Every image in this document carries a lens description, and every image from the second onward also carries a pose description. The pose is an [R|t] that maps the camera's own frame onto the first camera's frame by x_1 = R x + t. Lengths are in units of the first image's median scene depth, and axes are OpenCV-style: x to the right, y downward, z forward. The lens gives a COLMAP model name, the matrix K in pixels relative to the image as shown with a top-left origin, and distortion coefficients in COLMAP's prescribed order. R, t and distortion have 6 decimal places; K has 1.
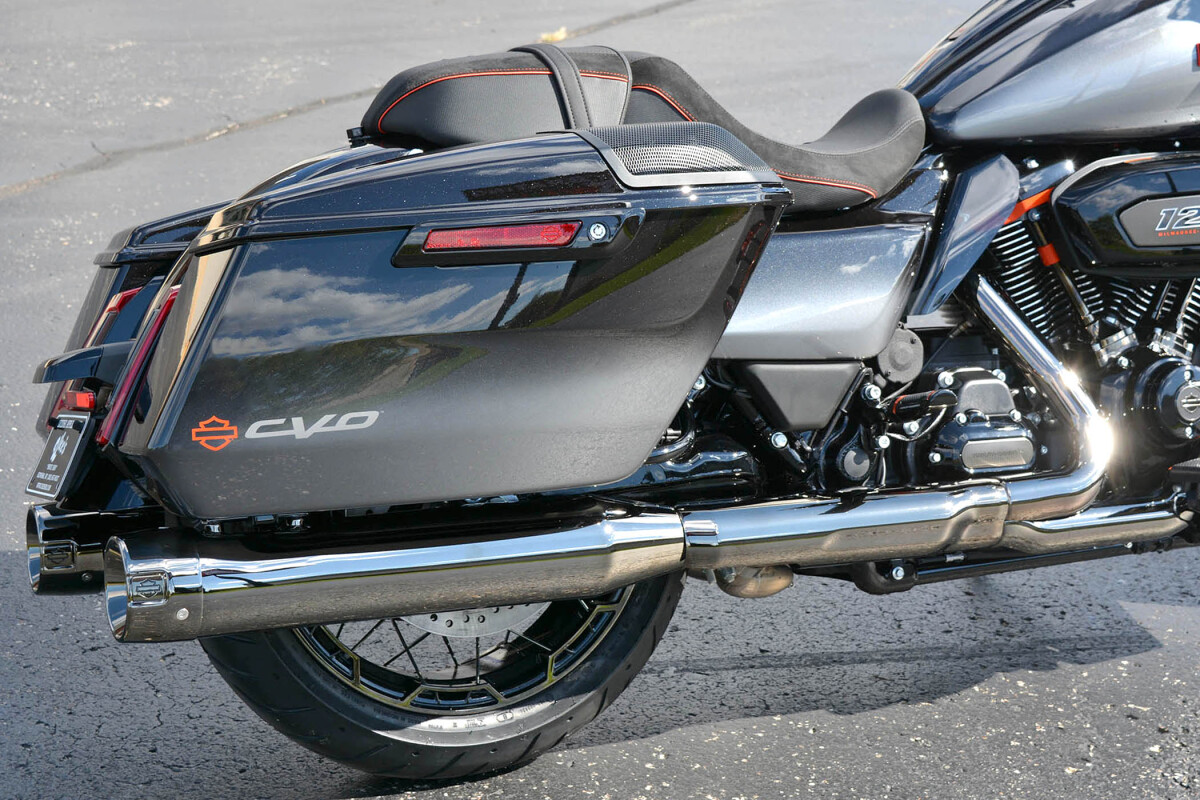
lens RADIAL K [[2027.2, 0, 599.9], [0, 2027.2, 399.0], [0, 0, 1]] dist [0.006400, 0.000000]
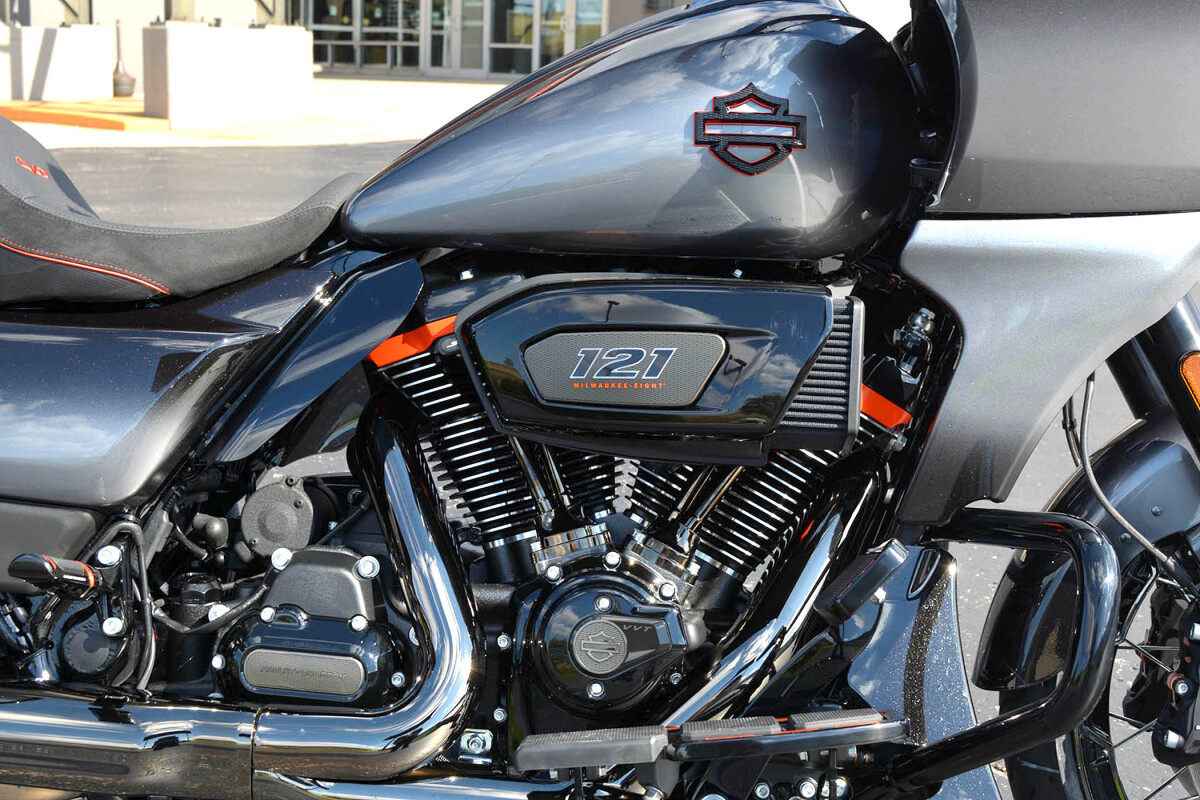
lens RADIAL K [[1679.9, 0, 597.5], [0, 1679.9, 393.7], [0, 0, 1]] dist [-0.062318, 0.000000]
pose [[0.905362, 0.093425, -0.414237, 0.512257], [-0.137413, 0.987468, -0.077623, -0.036302], [0.401793, 0.127199, 0.906853, 0.500385]]
